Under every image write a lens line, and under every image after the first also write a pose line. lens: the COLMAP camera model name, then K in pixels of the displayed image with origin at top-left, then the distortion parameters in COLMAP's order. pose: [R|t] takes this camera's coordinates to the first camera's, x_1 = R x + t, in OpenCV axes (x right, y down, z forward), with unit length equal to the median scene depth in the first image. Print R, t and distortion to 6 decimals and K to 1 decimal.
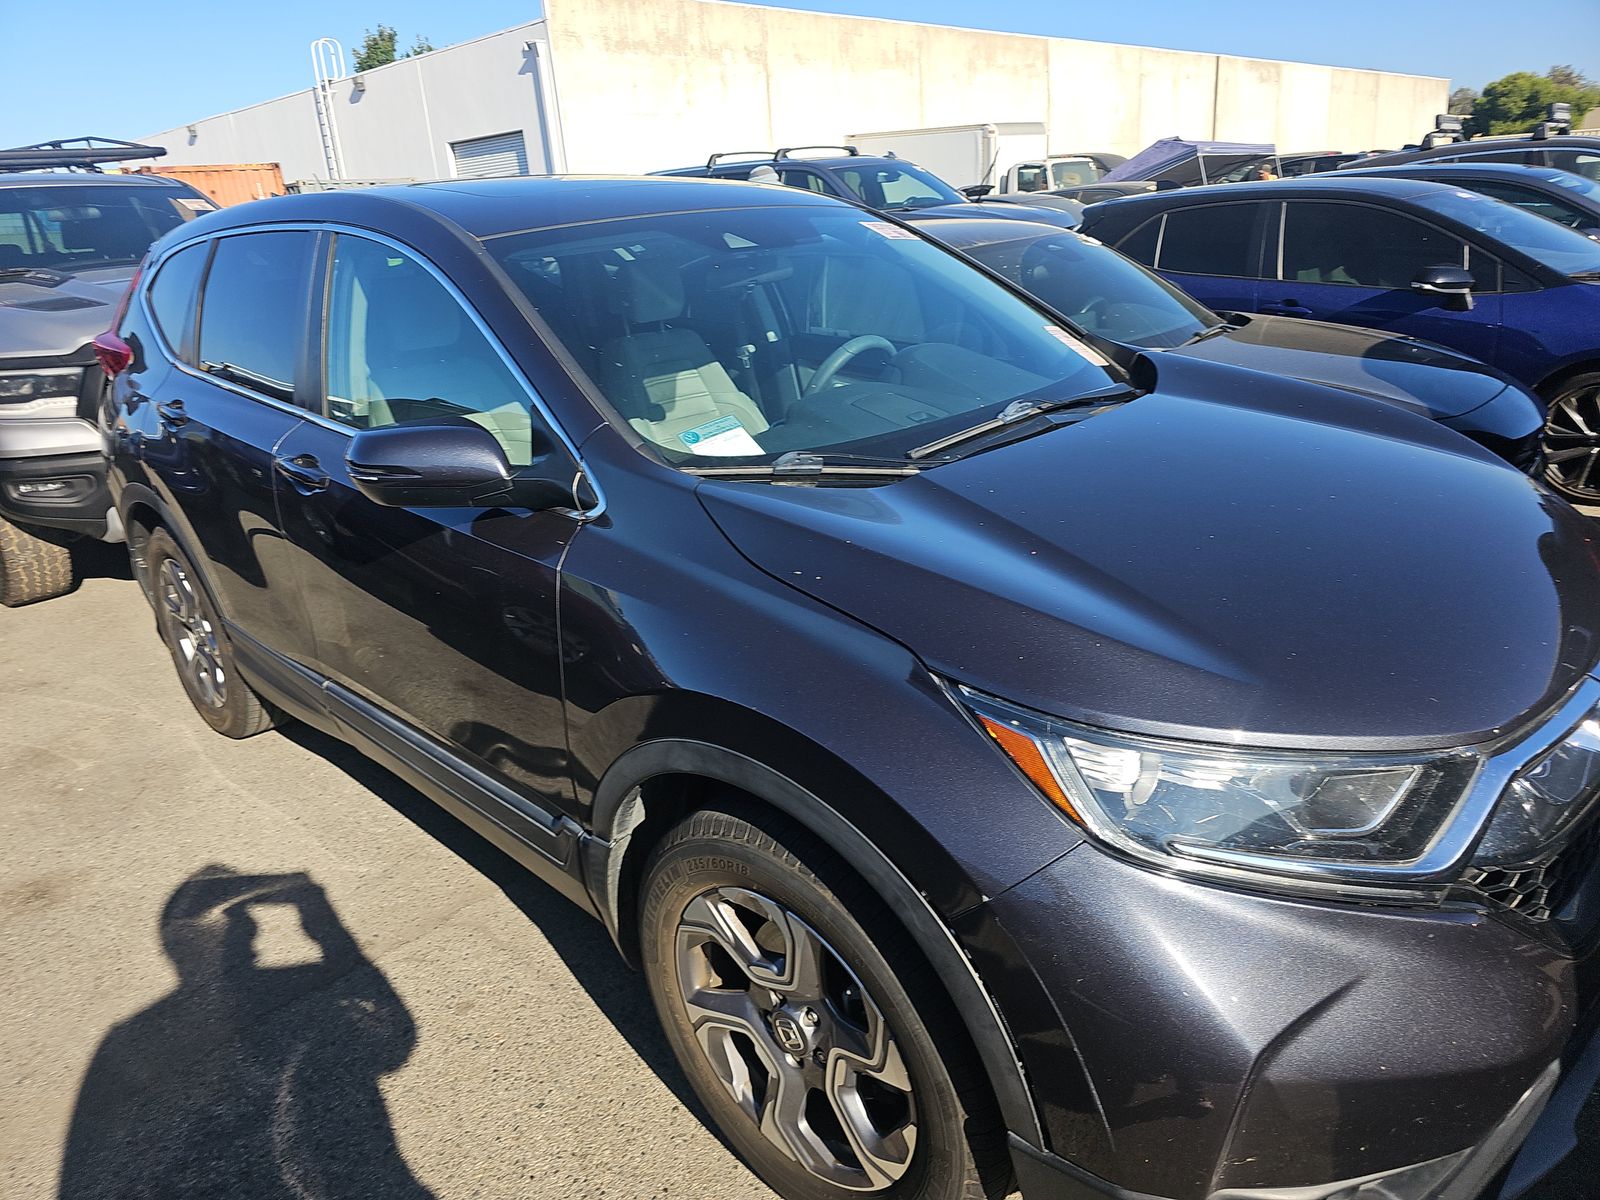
lens RADIAL K [[1080.2, 0, 798.5], [0, 1080.2, 608.0], [0, 0, 1]] dist [0.049680, -0.044195]
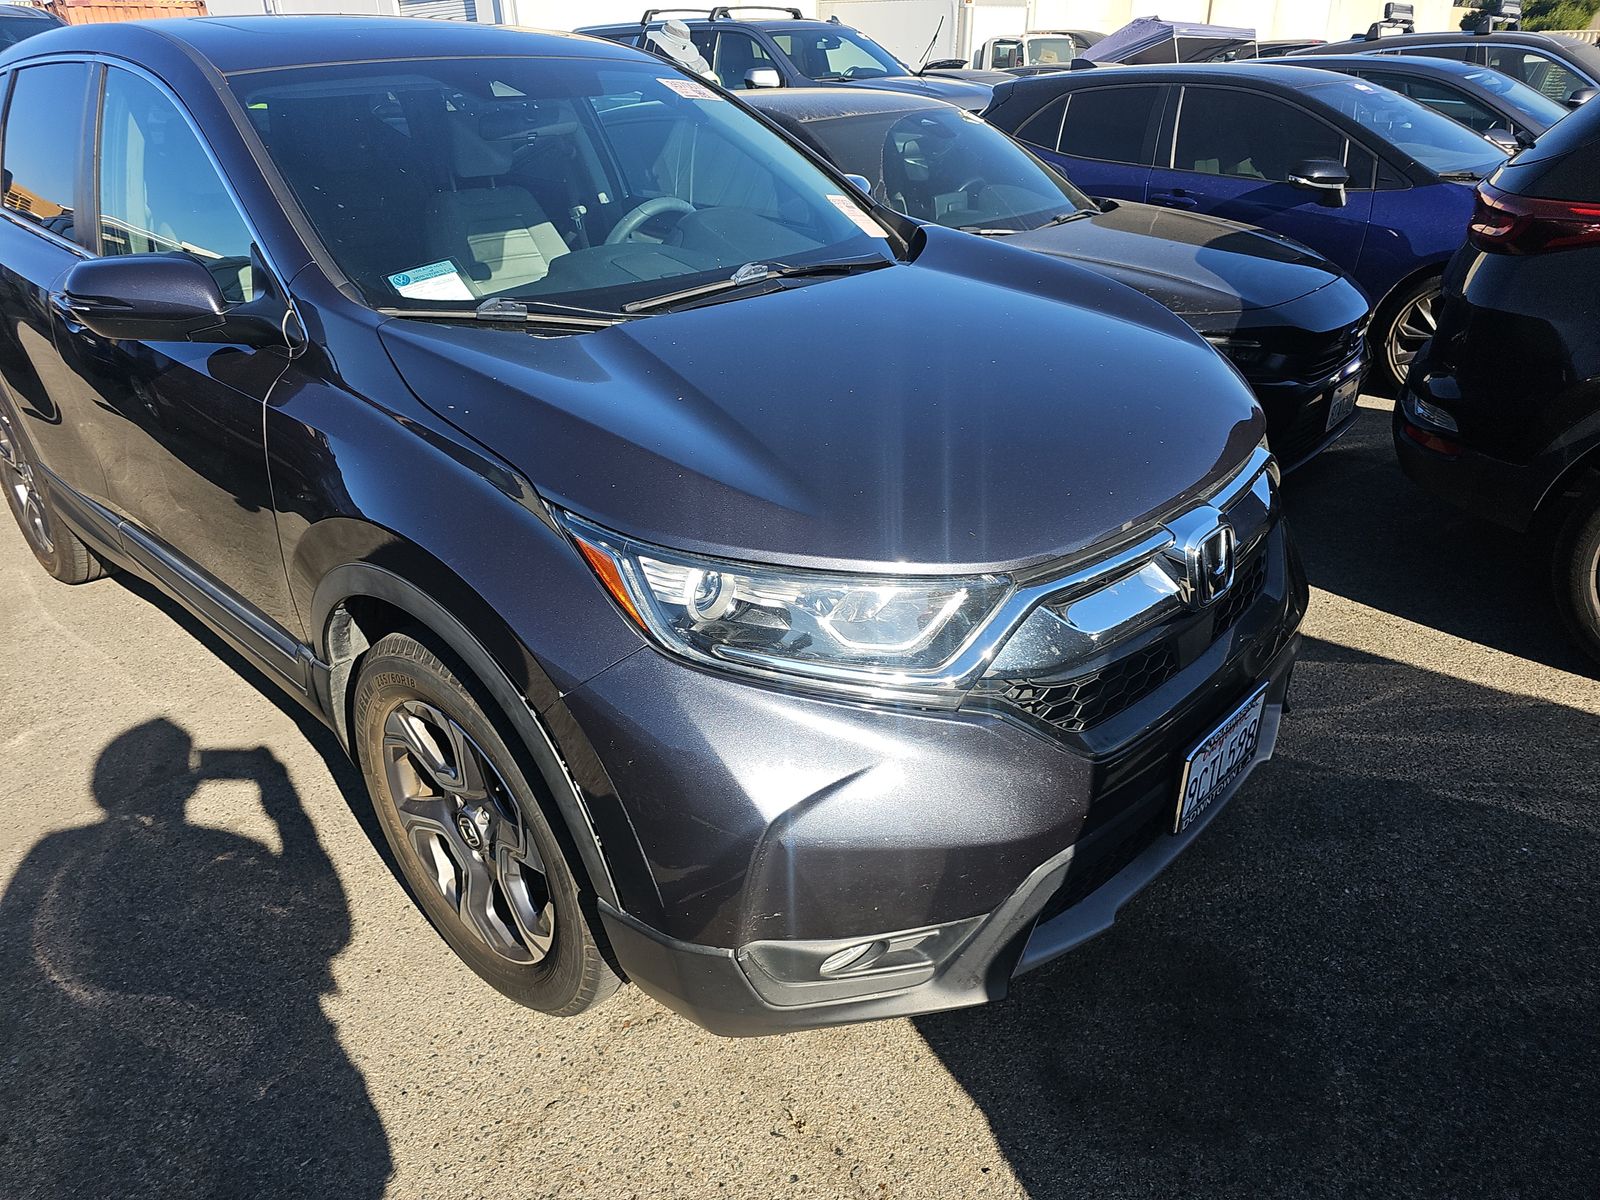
lens RADIAL K [[1077.9, 0, 796.4], [0, 1077.9, 620.9], [0, 0, 1]] dist [0.045516, -0.035030]
pose [[0.998968, 0.027816, 0.035897, 0.158330], [-0.031618, 0.993417, 0.110101, 0.024806], [-0.032598, -0.111122, 0.993272, -0.051069]]
